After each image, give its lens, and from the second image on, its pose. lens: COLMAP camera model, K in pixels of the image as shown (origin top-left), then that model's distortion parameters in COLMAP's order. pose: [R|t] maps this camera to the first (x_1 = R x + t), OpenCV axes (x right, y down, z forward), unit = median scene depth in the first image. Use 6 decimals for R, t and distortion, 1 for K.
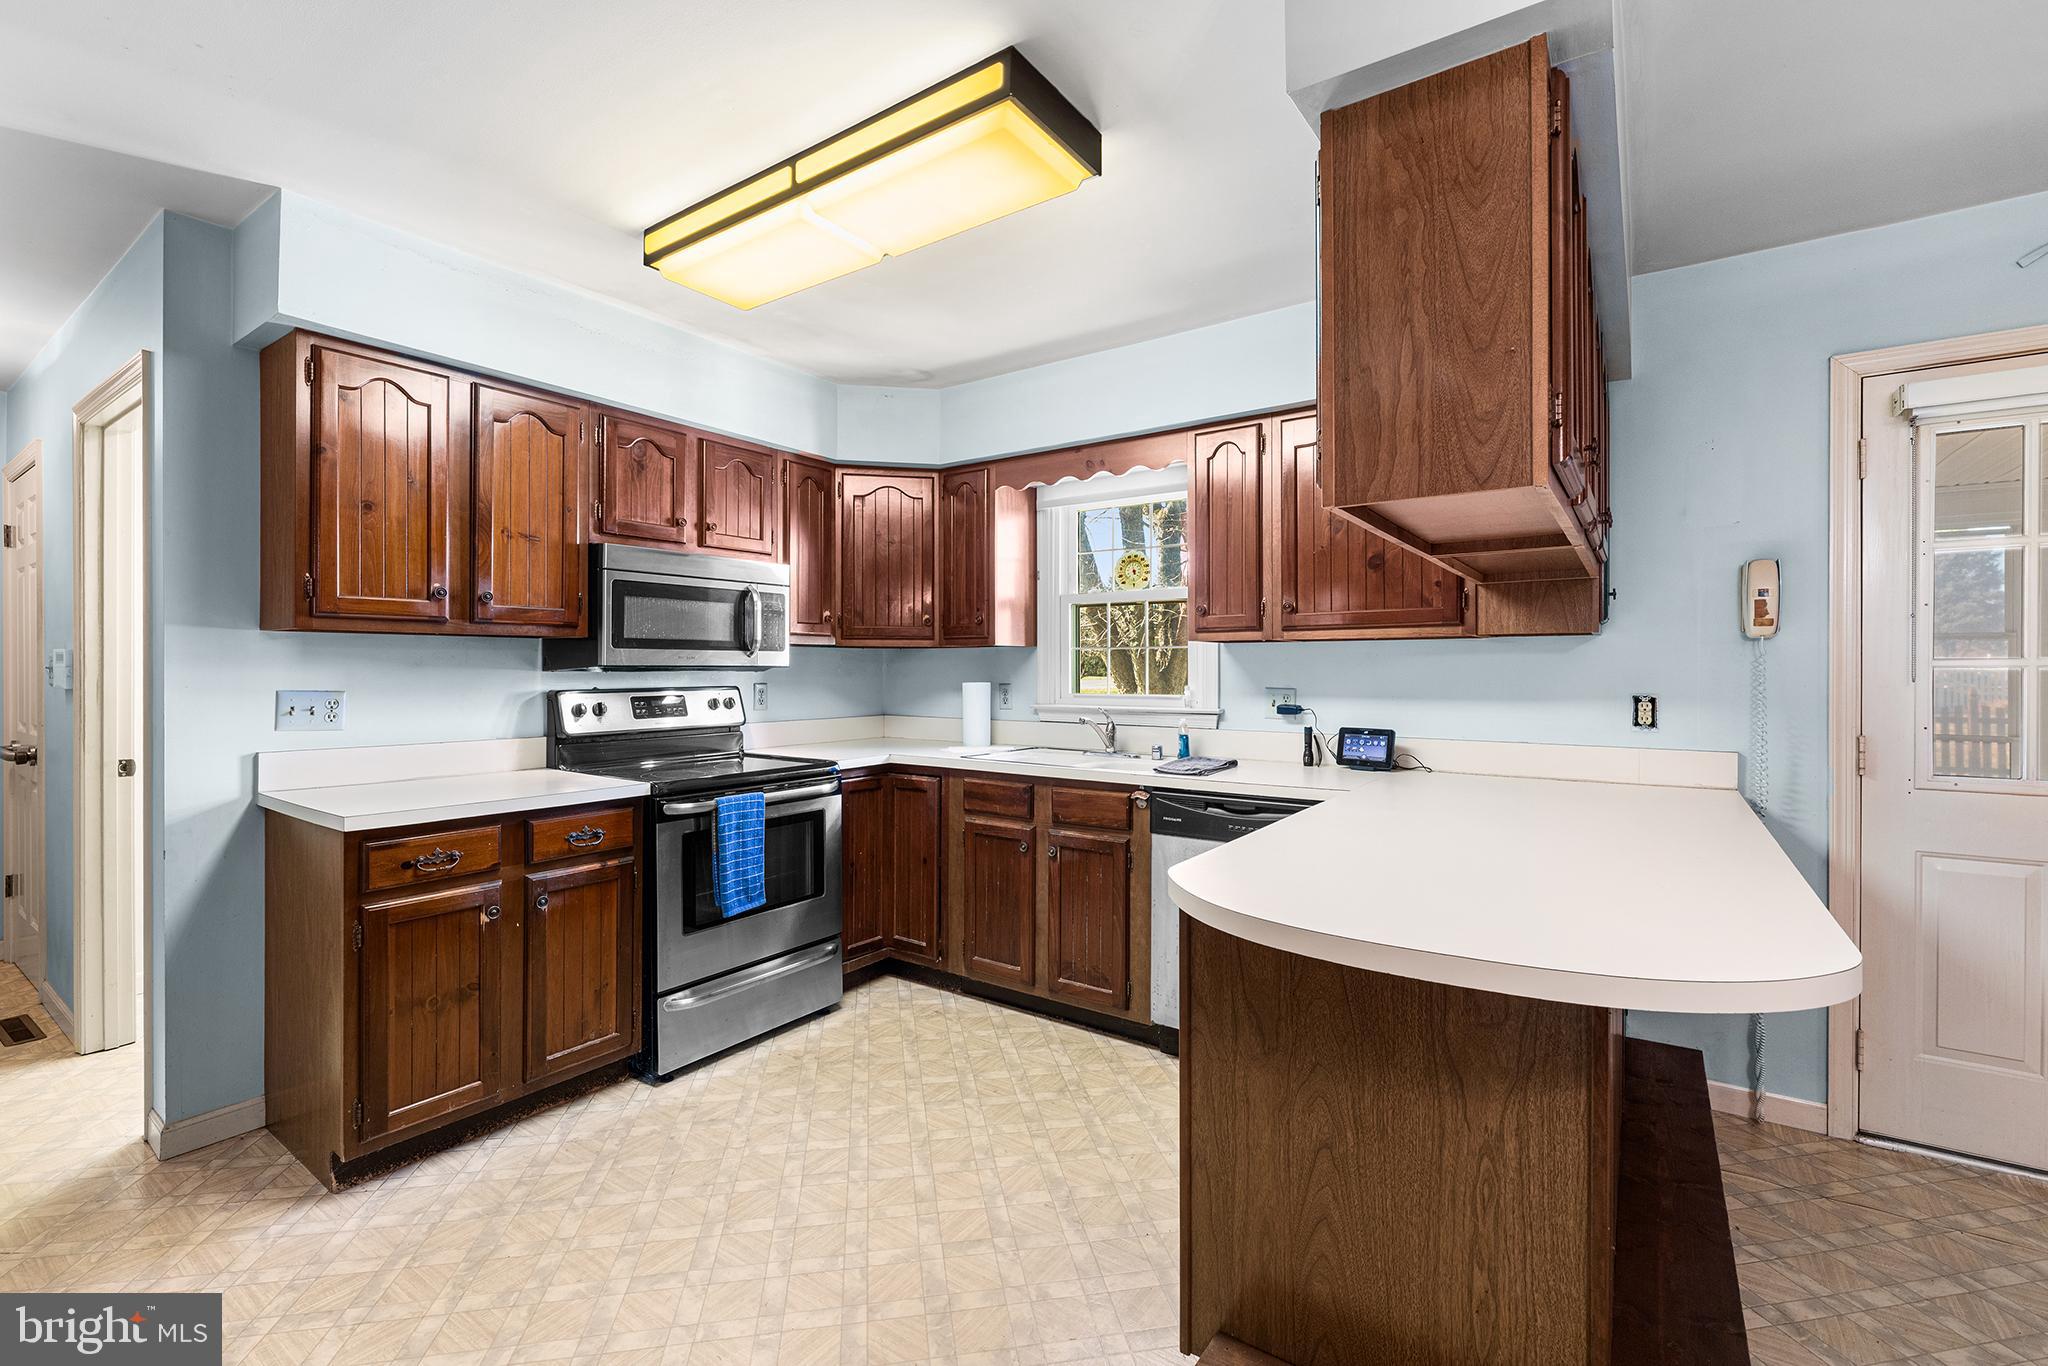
lens RADIAL K [[892.0, 0, 1022.4], [0, 892.0, 671.1], [0, 0, 1]] dist [0.001401, -0.000159]
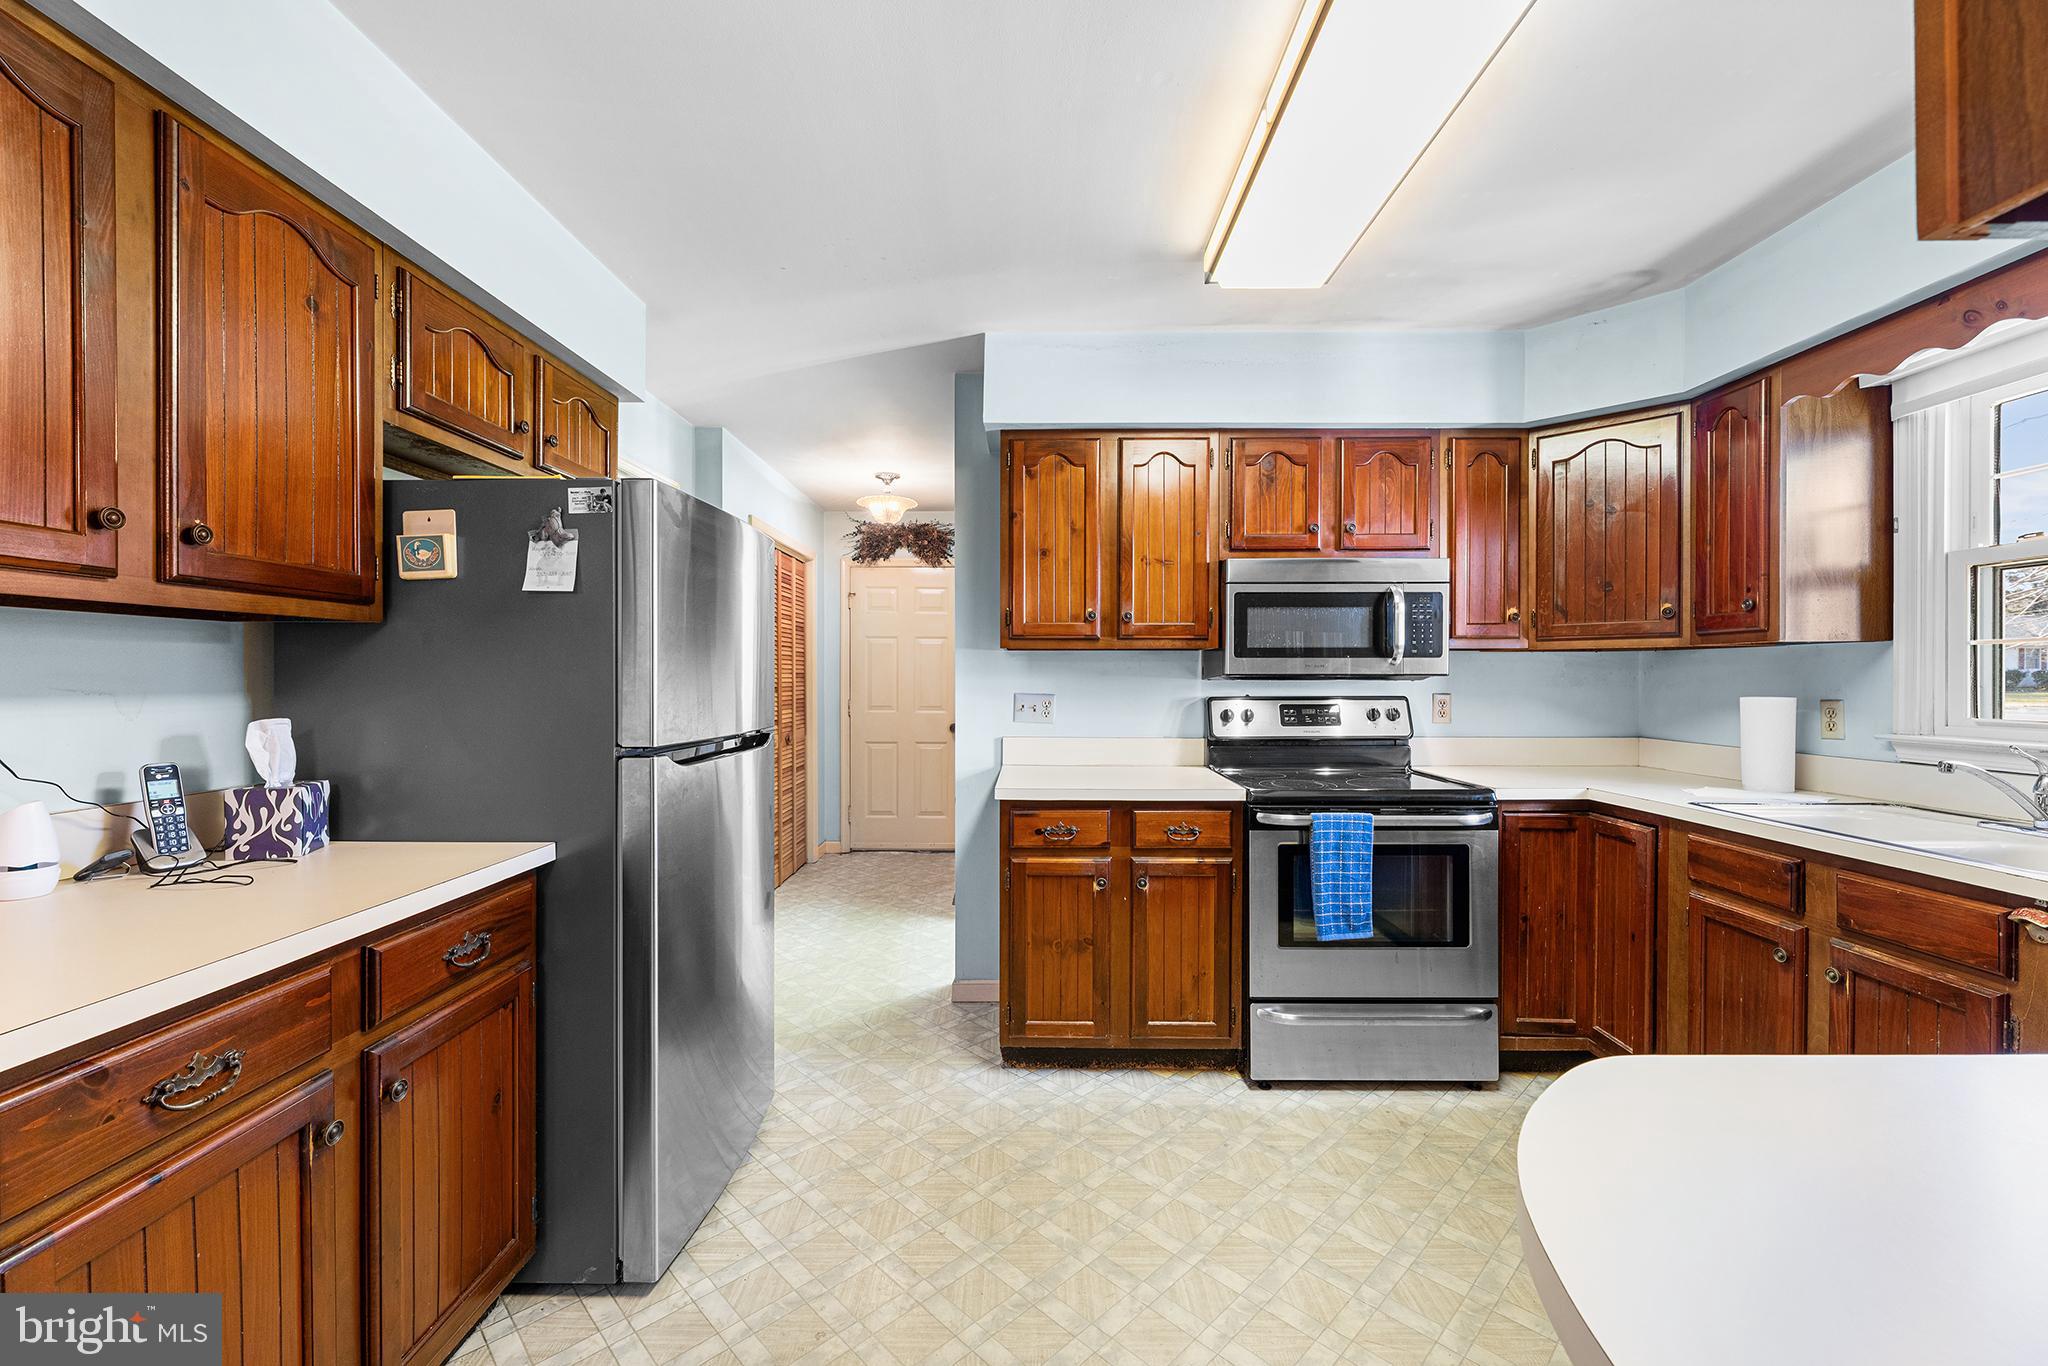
lens RADIAL K [[821.7, 0, 1024.0], [0, 821.7, 683.0], [0, 0, 1]] dist [0.001540, 0.000037]
pose [[0.565638, 0.004044, -0.824644, 0.190207], [-0.001805, 0.999992, 0.003666, 0.000976], [0.824652, -0.000586, 0.565641, 0.232316]]
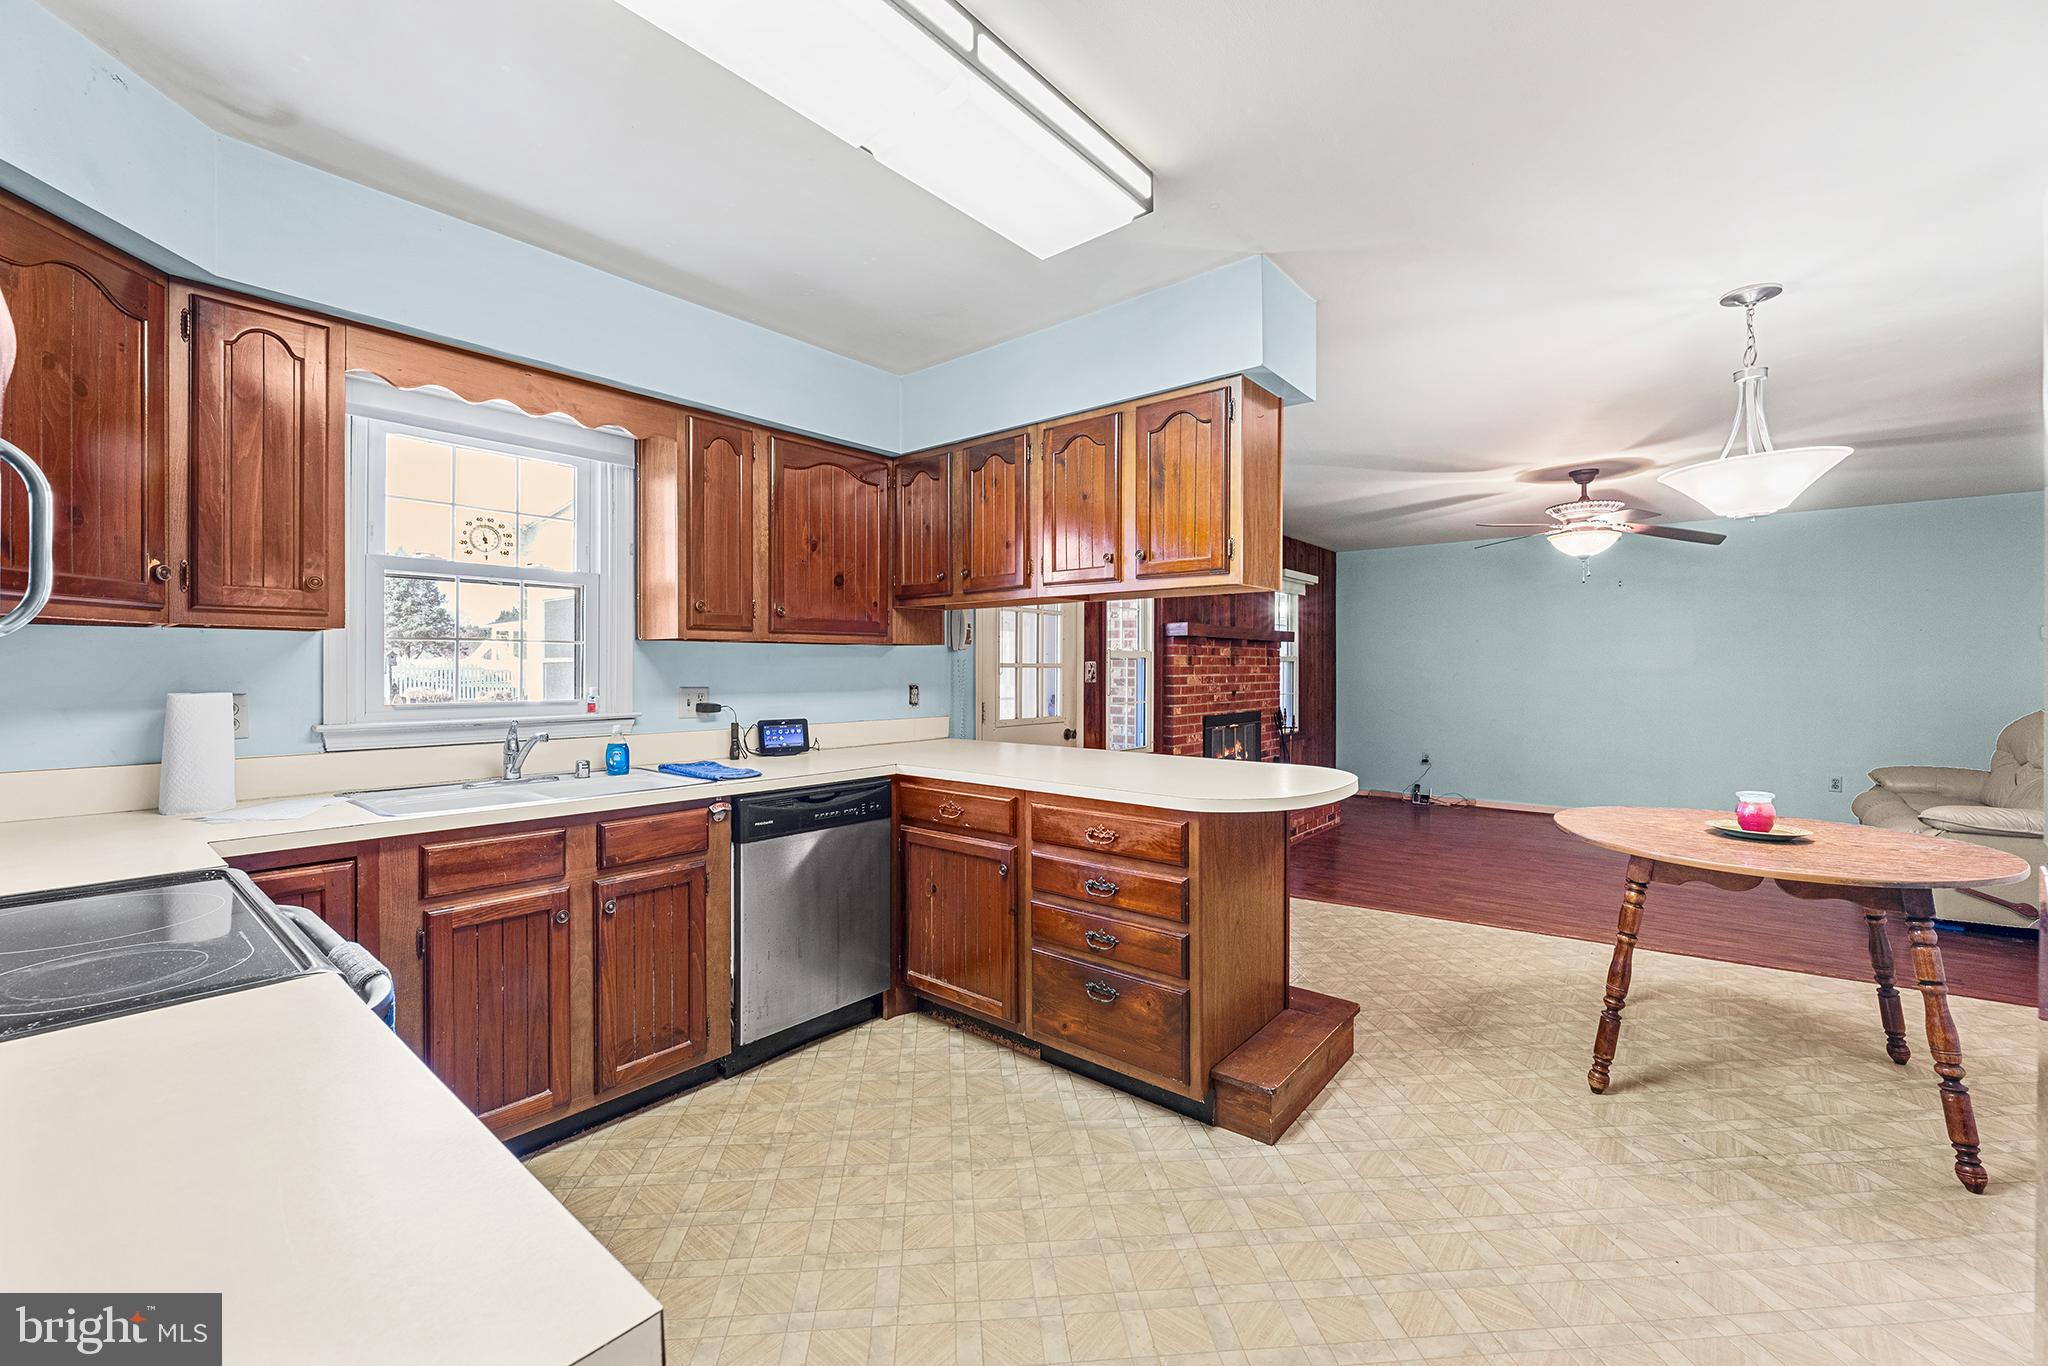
lens RADIAL K [[820.2, 0, 1026.7], [0, 820.2, 669.6], [0, 0, 1]] dist [0.000430, 0.000055]
pose [[0.081018, -0.002162, 0.996710, -0.661463], [0.001123, 0.999997, 0.002078, -0.002454], [-0.996712, 0.000951, 0.081020, 0.607547]]
